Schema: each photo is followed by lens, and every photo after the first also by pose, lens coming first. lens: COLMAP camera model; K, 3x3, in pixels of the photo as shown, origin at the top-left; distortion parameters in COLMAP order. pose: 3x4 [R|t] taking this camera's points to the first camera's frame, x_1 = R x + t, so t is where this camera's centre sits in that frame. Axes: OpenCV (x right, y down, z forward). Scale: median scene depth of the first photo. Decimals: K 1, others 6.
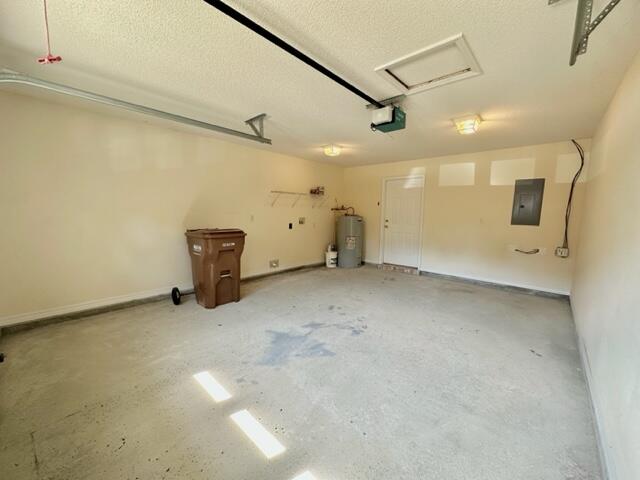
lens RADIAL K [[255.4, 0, 320.0], [0, 255.4, 240.0], [0, 0, 1]] dist [-0.000026, 0.000356]
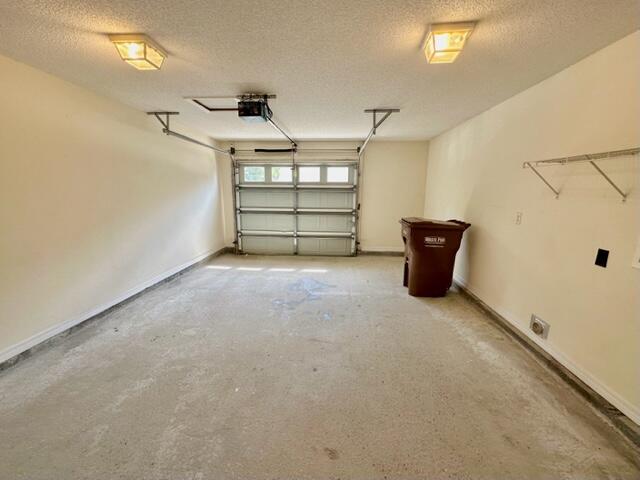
lens RADIAL K [[255.4, 0, 320.0], [0, 255.4, 240.0], [0, 0, 1]] dist [-0.000026, 0.000356]
pose [[-0.773475, 0.098231, -0.626168, 0.612461], [-0.095963, 0.958380, 0.268885, -0.216784], [0.626520, 0.268065, -0.731857, 1.665142]]
